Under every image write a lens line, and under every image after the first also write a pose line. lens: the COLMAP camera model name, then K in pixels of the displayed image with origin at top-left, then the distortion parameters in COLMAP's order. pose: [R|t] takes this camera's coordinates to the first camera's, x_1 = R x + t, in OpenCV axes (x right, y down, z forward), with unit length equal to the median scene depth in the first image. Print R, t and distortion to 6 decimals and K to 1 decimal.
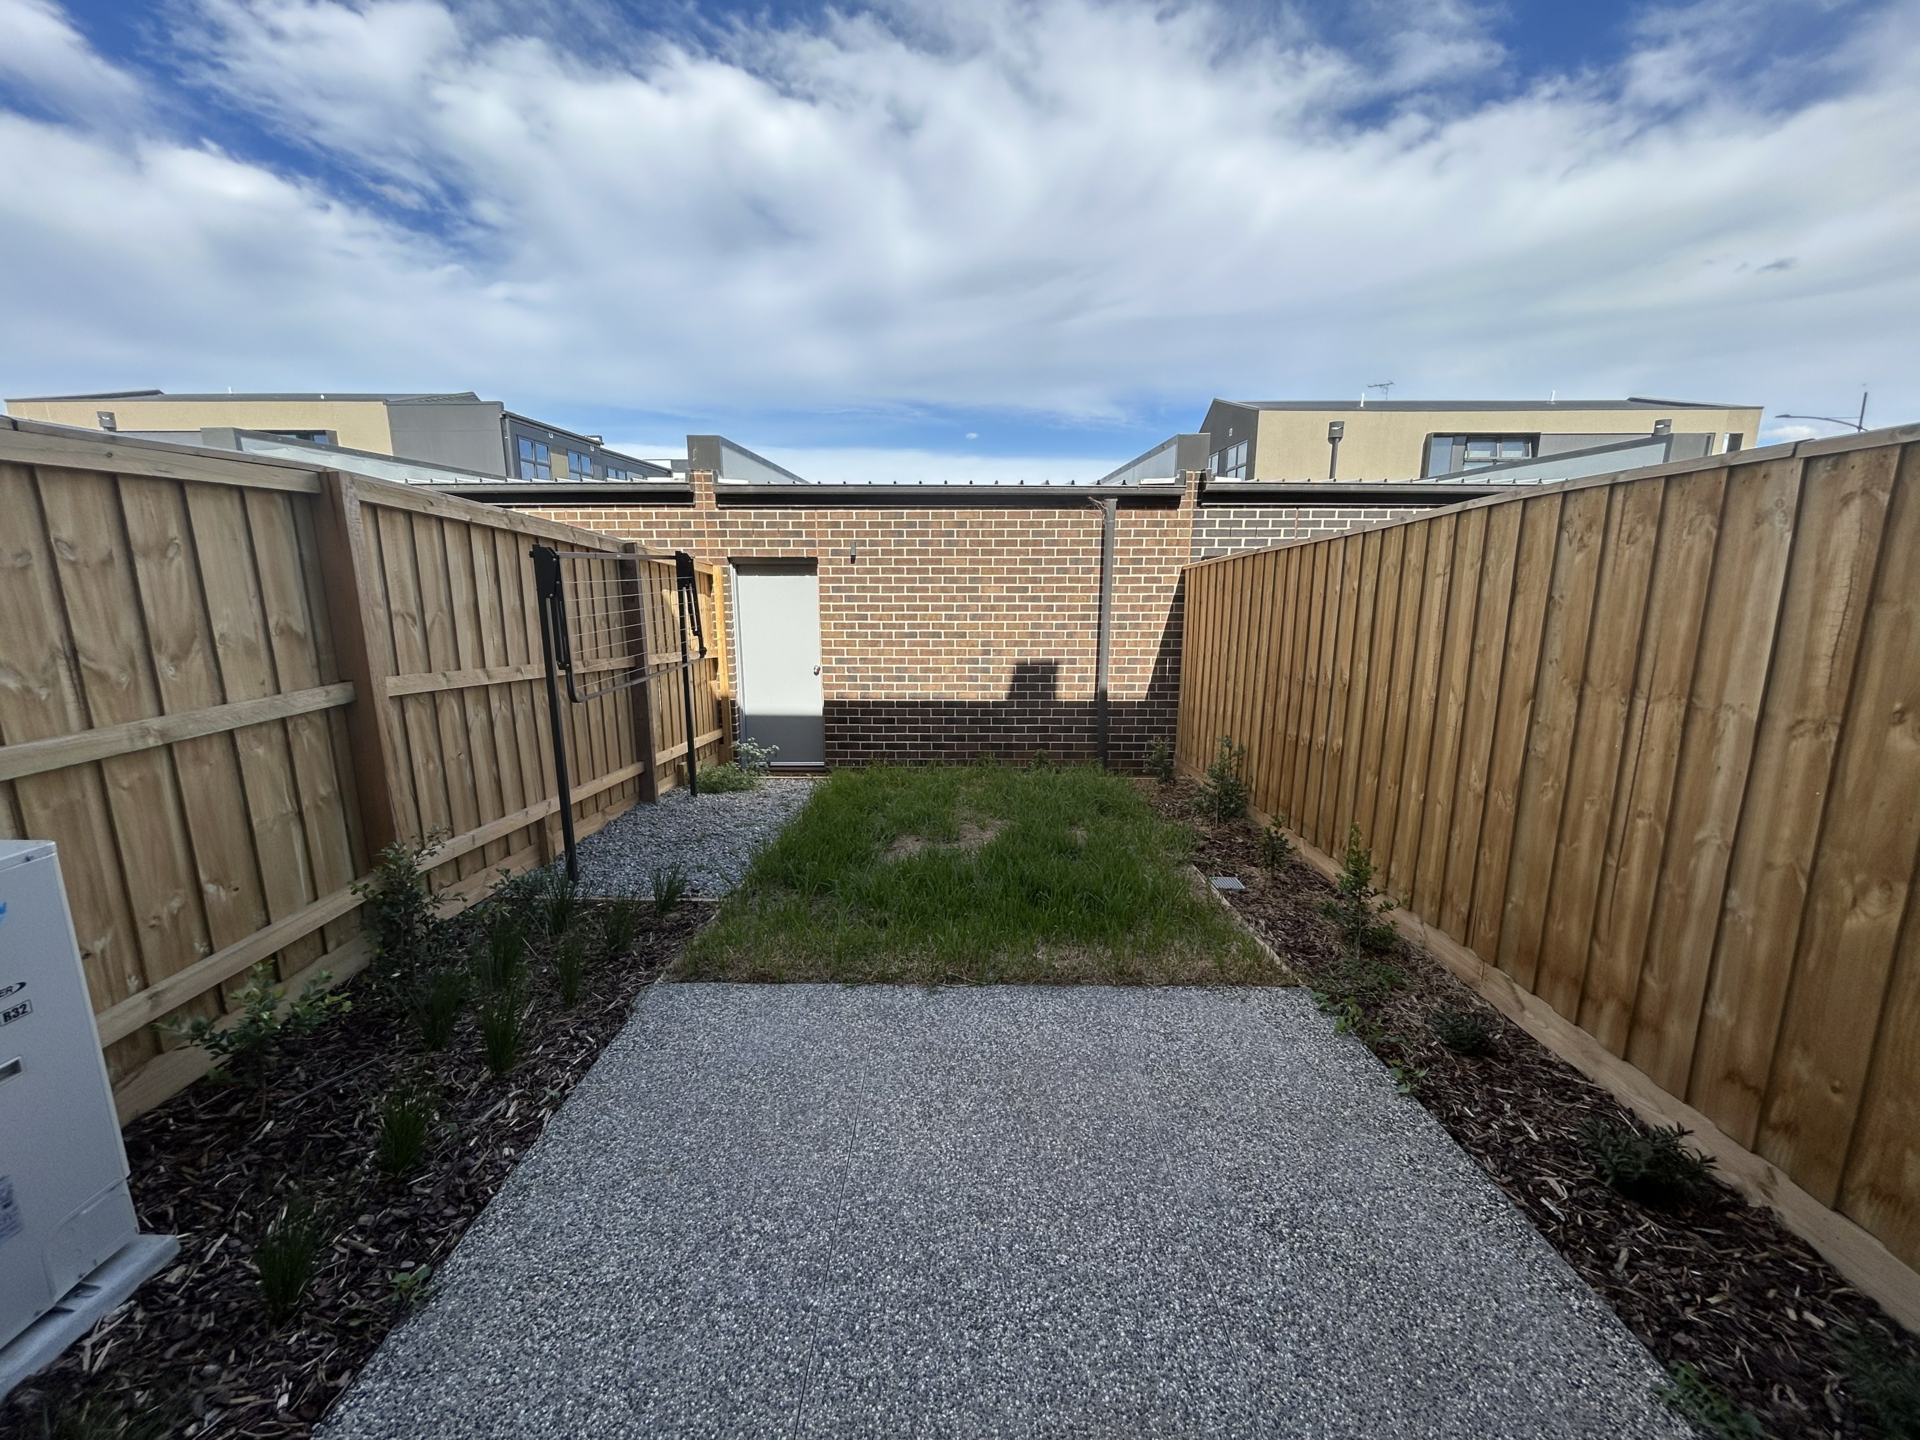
lens RADIAL K [[776.5, 0, 961.8], [0, 776.5, 718.1], [0, 0, 1]] dist [0.002692, -0.000018]
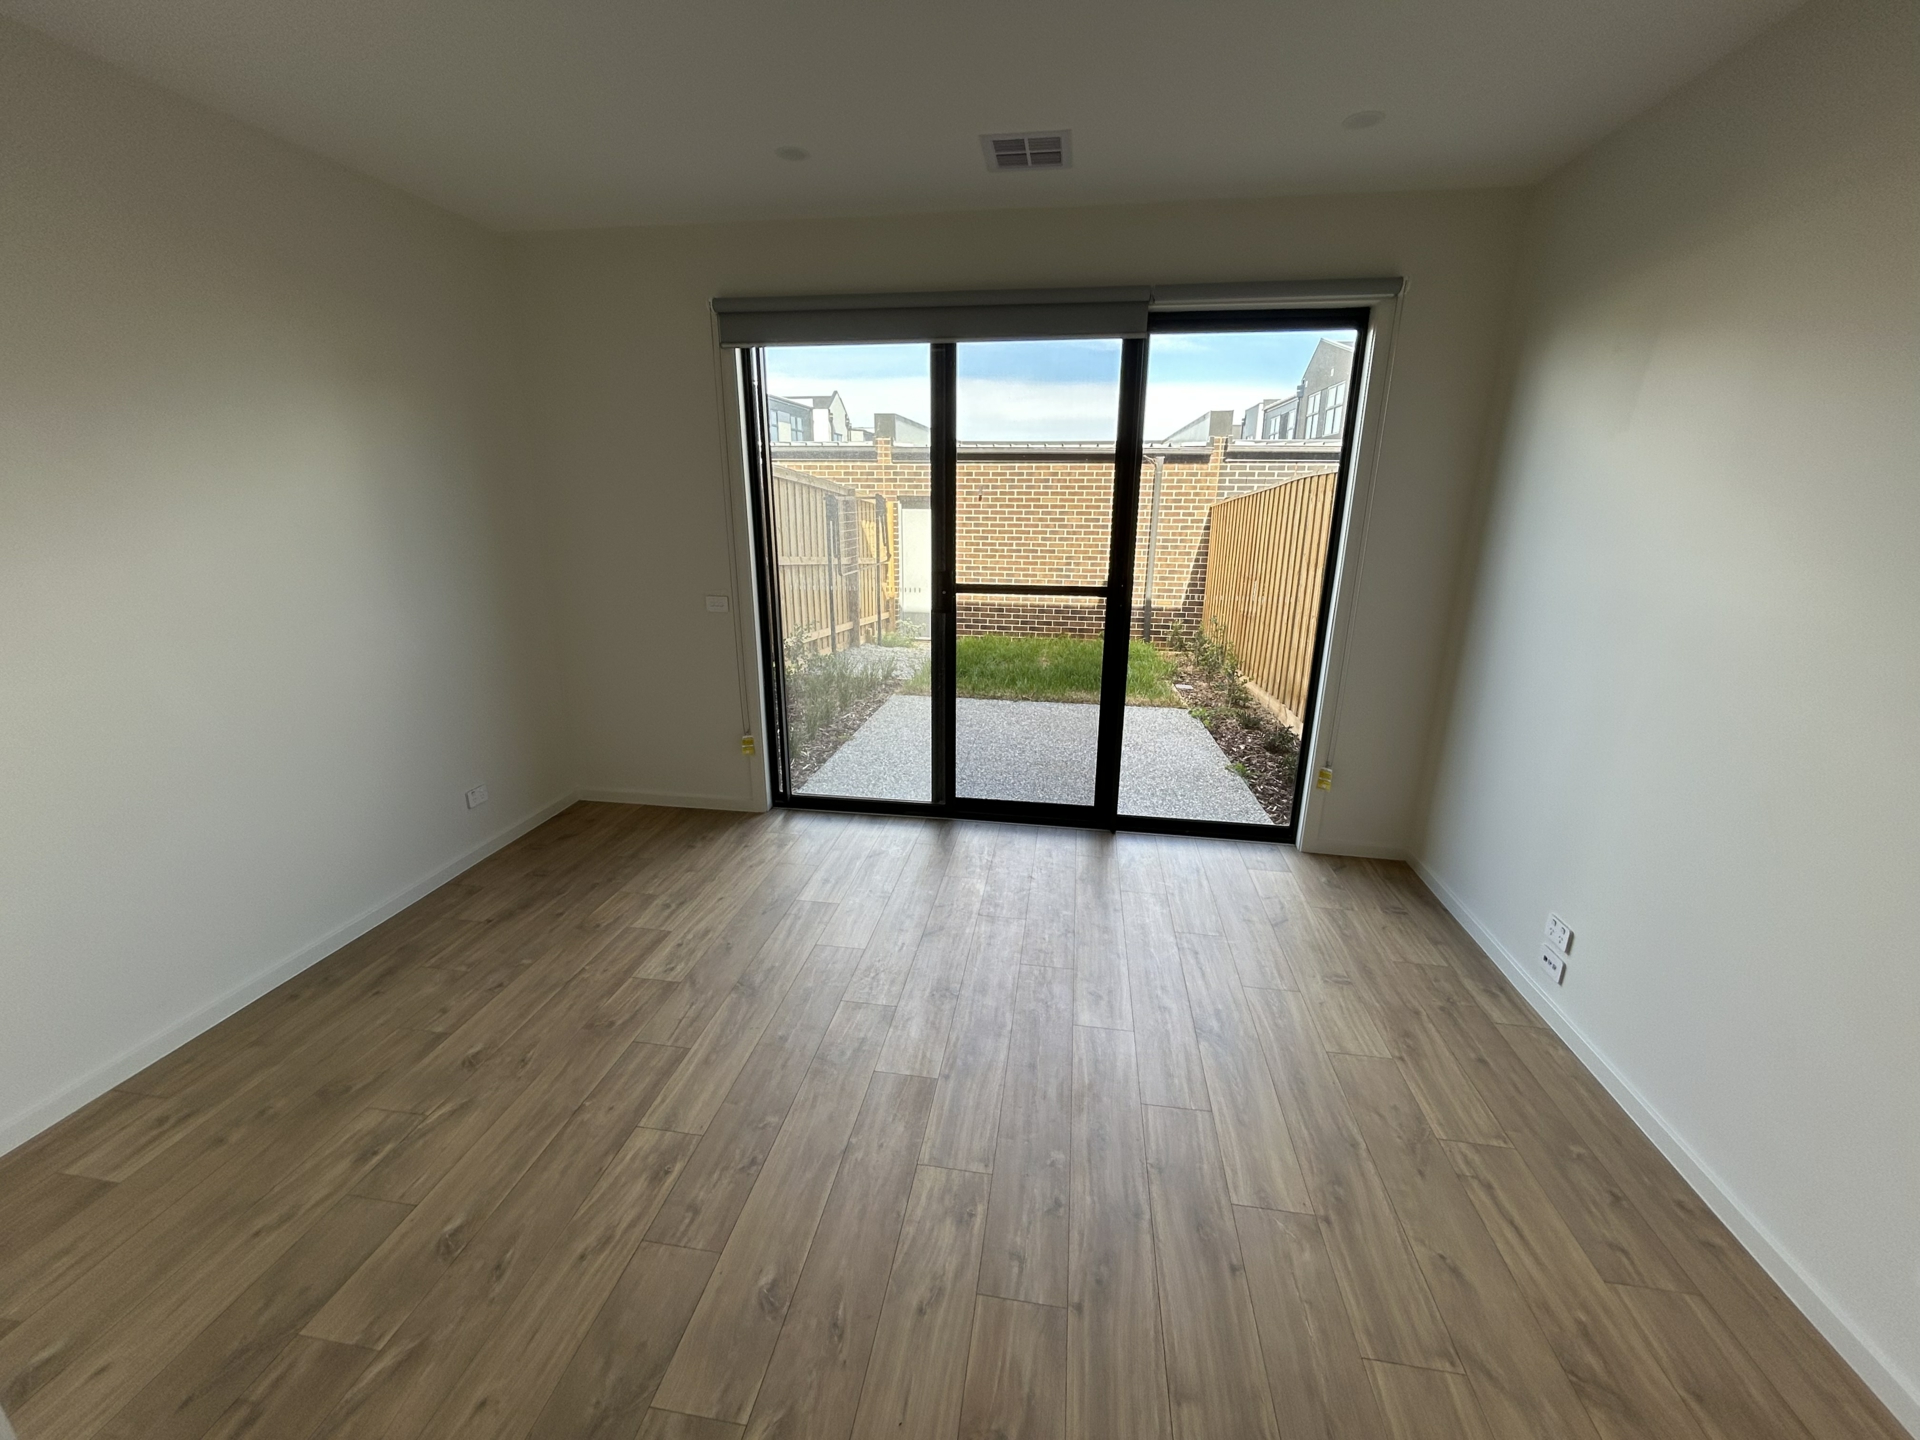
lens RADIAL K [[776.5, 0, 960.7], [0, 776.5, 722.2], [0, 0, 1]] dist [0.002692, -0.000018]
pose [[0.989139, 0.047647, -0.139045, 0.049013], [-0.035003, 0.995144, 0.092000, 0.085936], [0.142753, -0.086134, 0.986003, -0.502855]]
